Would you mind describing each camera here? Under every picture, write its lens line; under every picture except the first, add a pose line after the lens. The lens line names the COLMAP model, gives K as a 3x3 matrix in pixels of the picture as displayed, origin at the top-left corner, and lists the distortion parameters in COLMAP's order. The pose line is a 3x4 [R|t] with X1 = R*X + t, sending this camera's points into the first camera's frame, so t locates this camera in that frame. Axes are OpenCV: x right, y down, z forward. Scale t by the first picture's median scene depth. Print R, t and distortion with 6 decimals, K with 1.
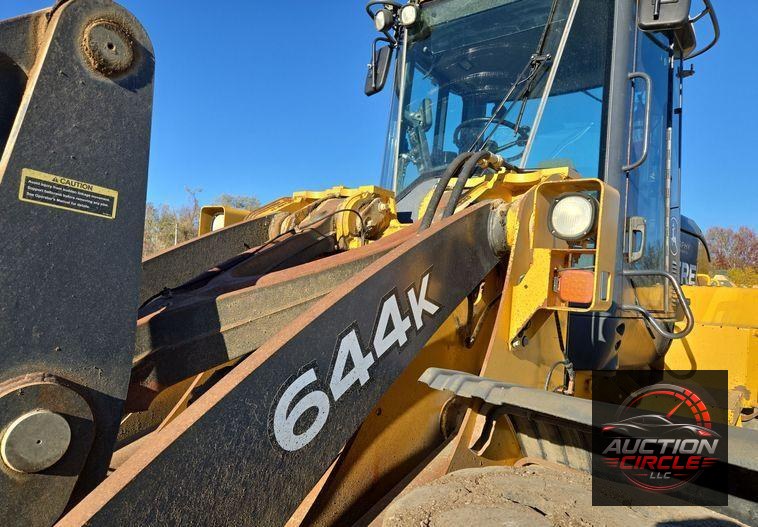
lens RADIAL K [[521.9, 0, 376.1], [0, 521.9, 283.5], [0, 0, 1]] dist [0.087108, -0.073929]
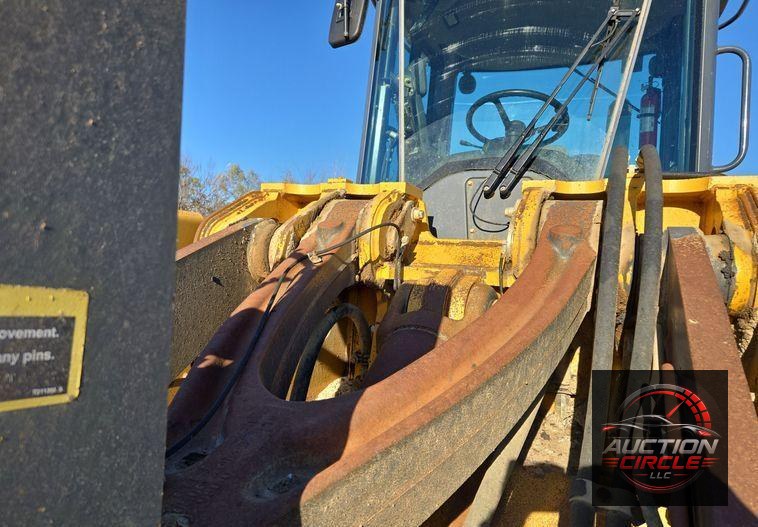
lens RADIAL K [[521.9, 0, 376.1], [0, 521.9, 283.5], [0, 0, 1]] dist [0.087108, -0.073929]
pose [[0.969727, -0.015449, 0.243703, -0.278437], [0.001968, 0.998459, 0.055463, -0.129456], [-0.244184, -0.053304, 0.968263, 0.481006]]
